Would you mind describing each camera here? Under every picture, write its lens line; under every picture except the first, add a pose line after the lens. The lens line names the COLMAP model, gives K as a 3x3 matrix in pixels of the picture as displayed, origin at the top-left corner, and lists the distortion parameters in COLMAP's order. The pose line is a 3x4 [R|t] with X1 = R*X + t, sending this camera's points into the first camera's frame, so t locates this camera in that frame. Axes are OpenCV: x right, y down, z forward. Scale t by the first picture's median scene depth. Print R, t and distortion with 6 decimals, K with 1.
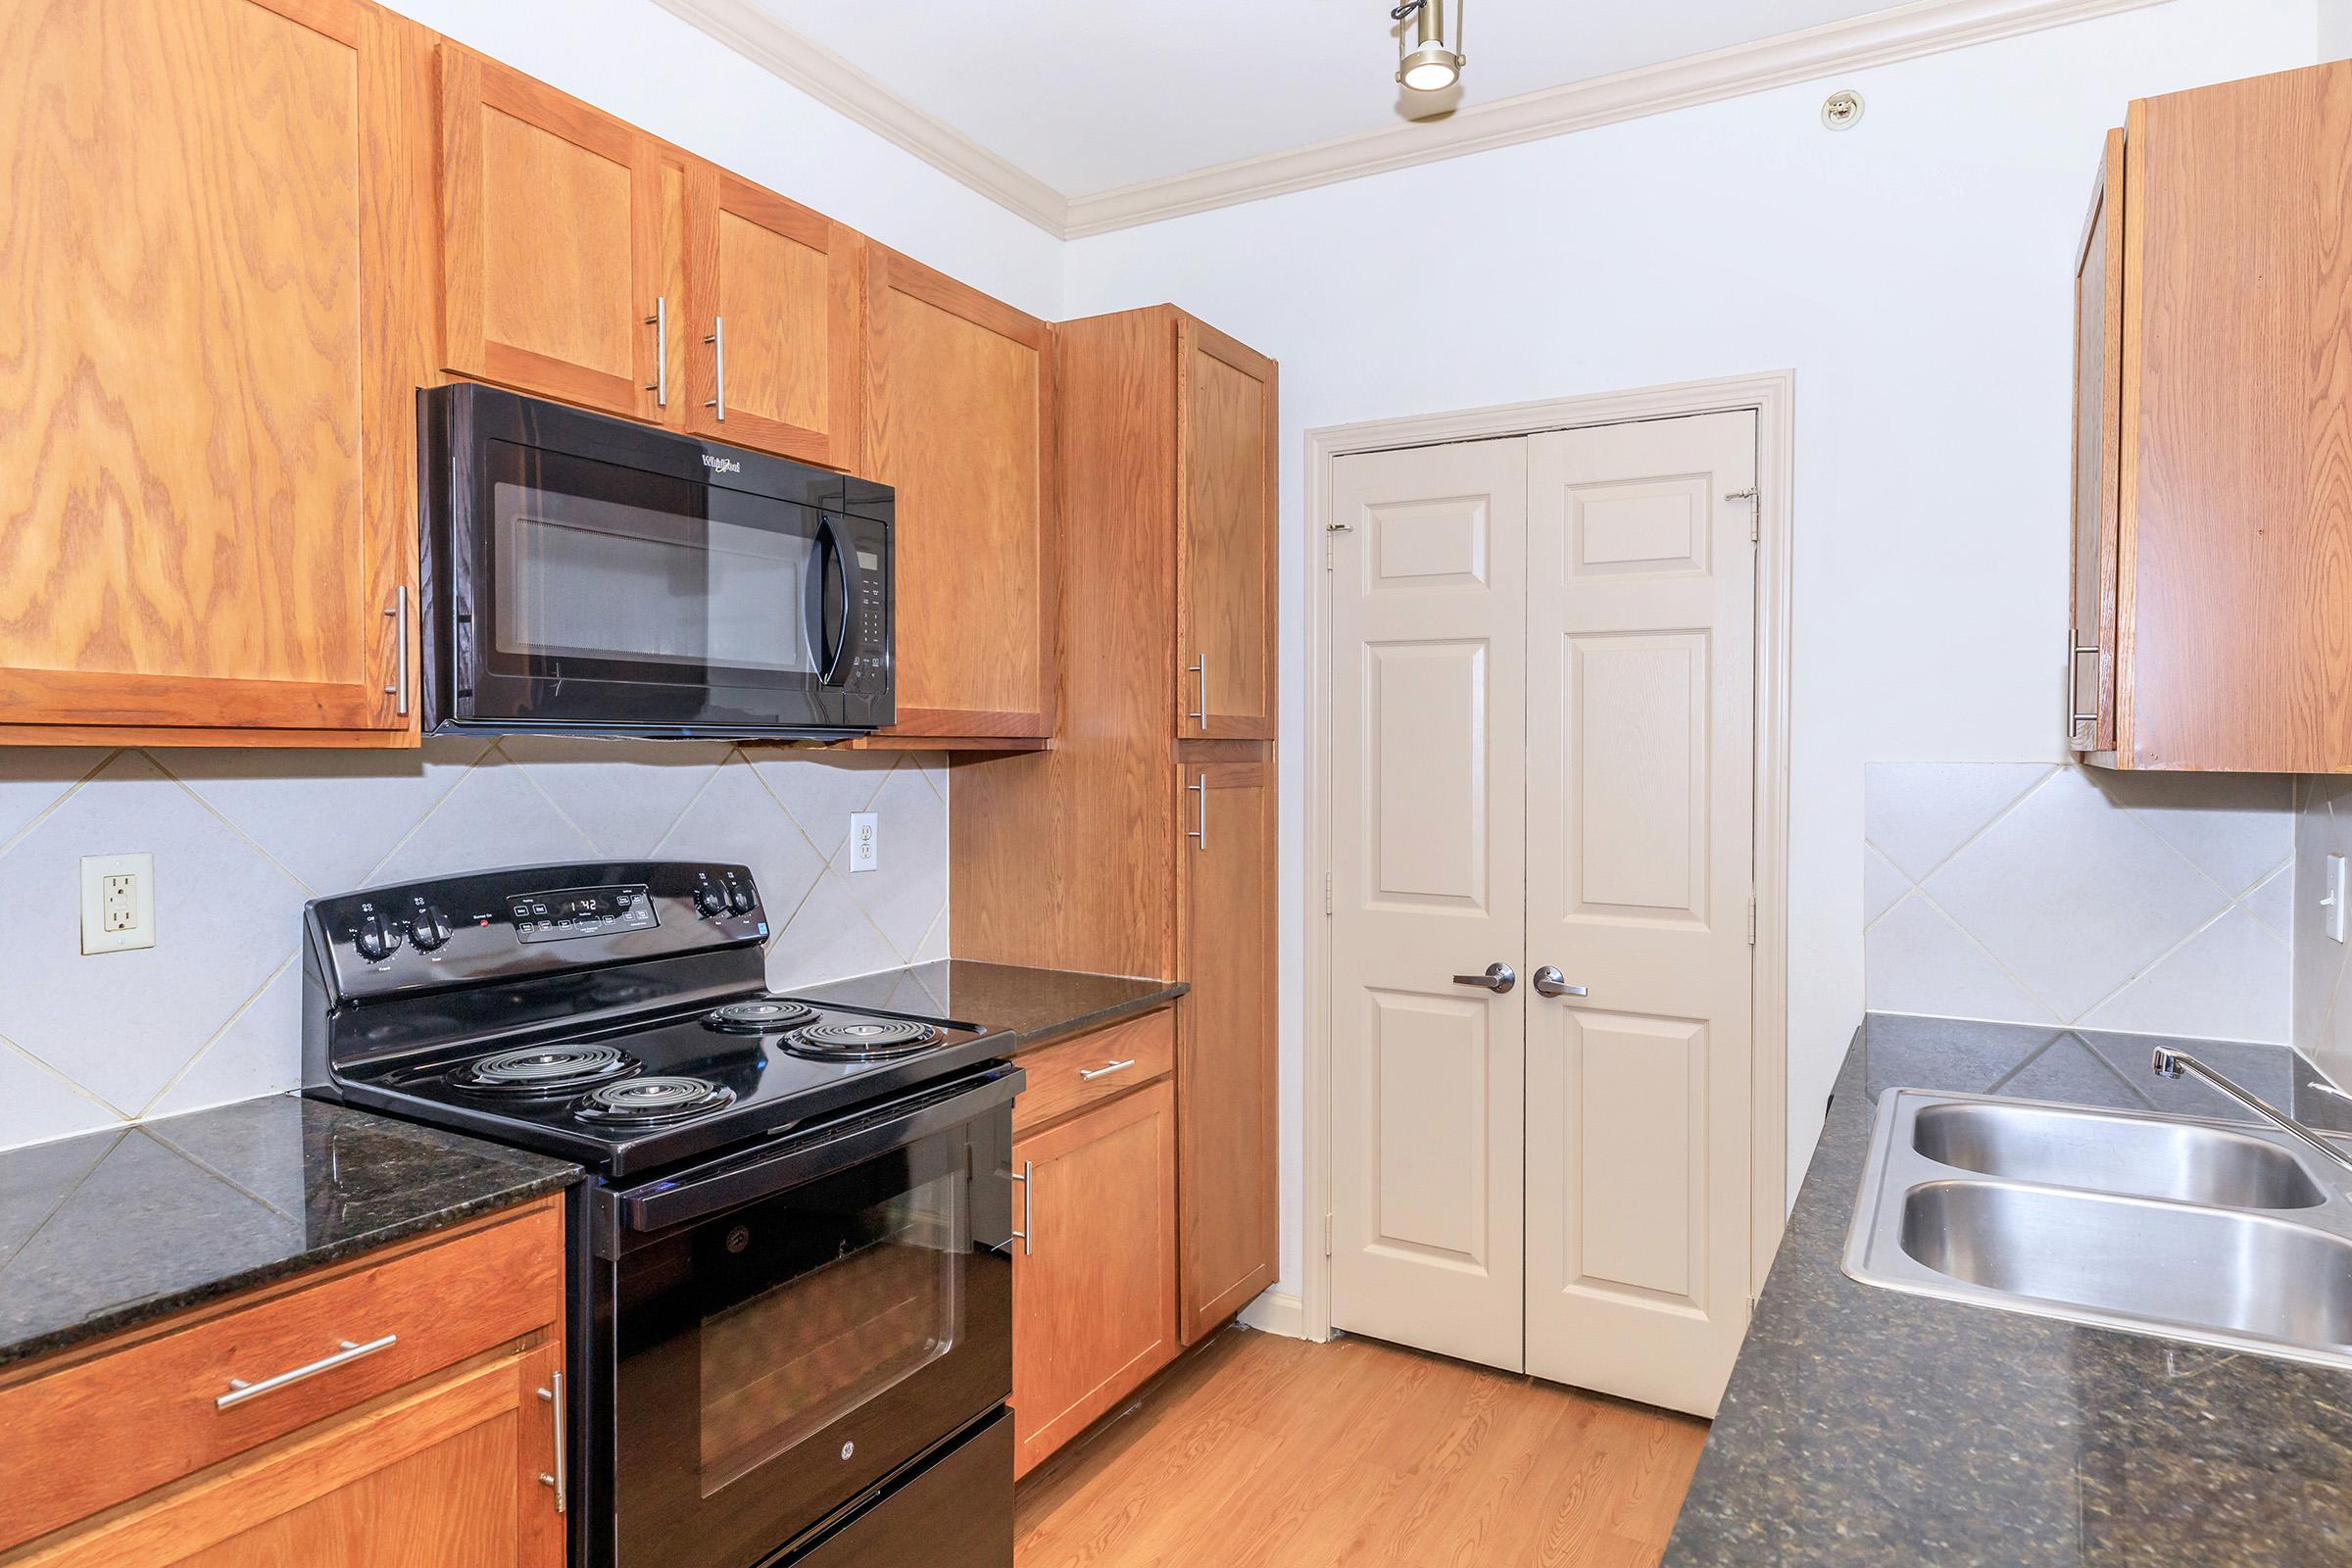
lens RADIAL K [[1319.4, 0, 1179.8], [0, 1319.4, 776.9], [0, 0, 1]] dist [-0.000429, 0.004253]
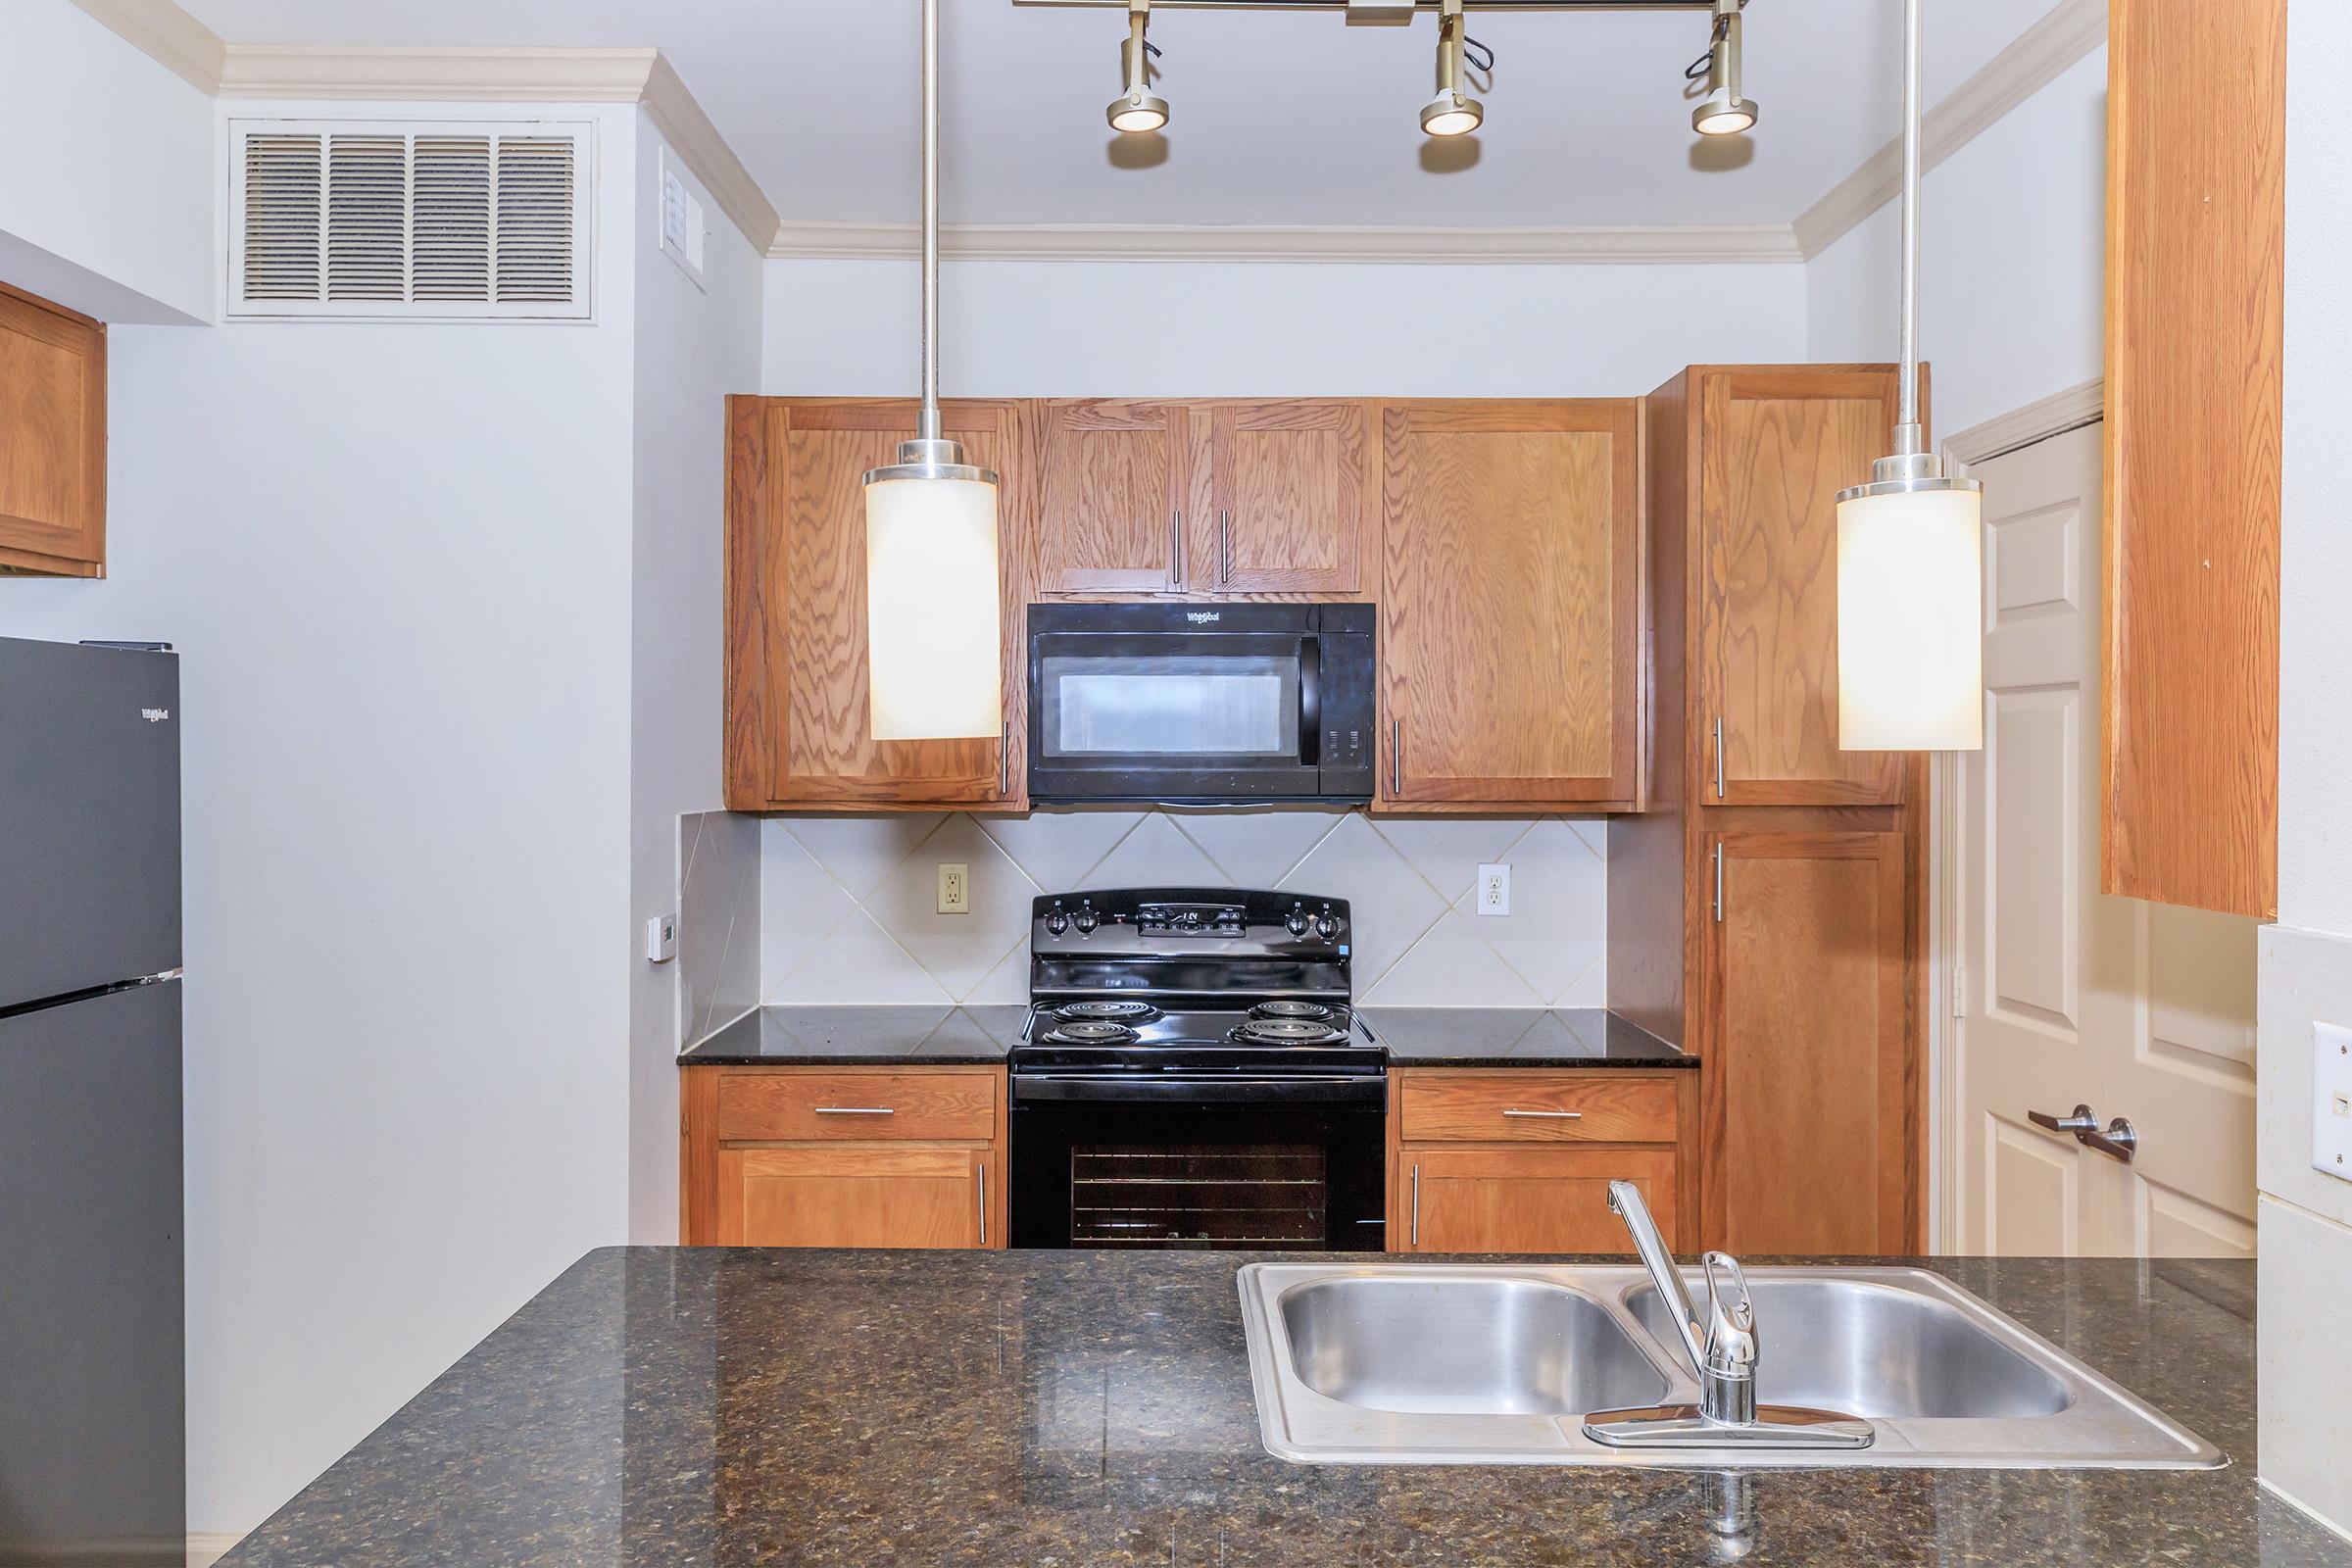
lens RADIAL K [[1574.9, 0, 1127.8], [0, 1574.9, 758.8], [0, 0, 1]] dist [0.004374, 0.000799]
pose [[0.482885, -0.005143, -0.875669, 1.072143], [-0.016377, 0.999755, -0.014903, -0.051563], [0.875530, 0.021538, 0.482683, 0.090282]]
